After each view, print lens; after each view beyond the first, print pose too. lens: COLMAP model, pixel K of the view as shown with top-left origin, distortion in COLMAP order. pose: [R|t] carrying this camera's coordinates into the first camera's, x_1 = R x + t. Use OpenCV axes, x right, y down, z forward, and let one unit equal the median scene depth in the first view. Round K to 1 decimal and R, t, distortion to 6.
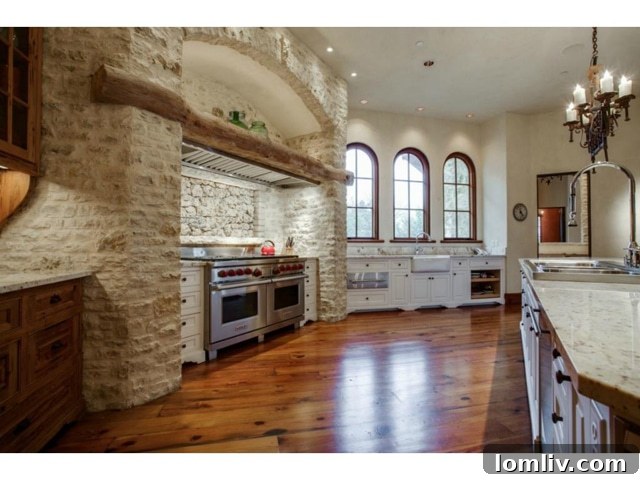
lens RADIAL K [[323.7, 0, 319.5], [0, 323.7, 240.4], [0, 0, 1]] dist [-0.006604, -0.000303]
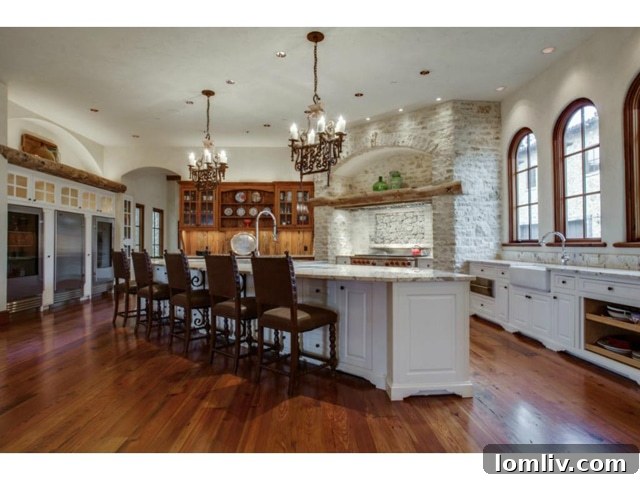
lens RADIAL K [[323.7, 0, 319.0], [0, 323.7, 242.0], [0, 0, 1]] dist [-0.006604, -0.000303]
pose [[-0.162833, -0.009969, -0.986603, 1.094252], [0.018915, 0.999734, -0.013224, -0.003960], [0.986472, -0.020815, -0.162601, 0.643419]]
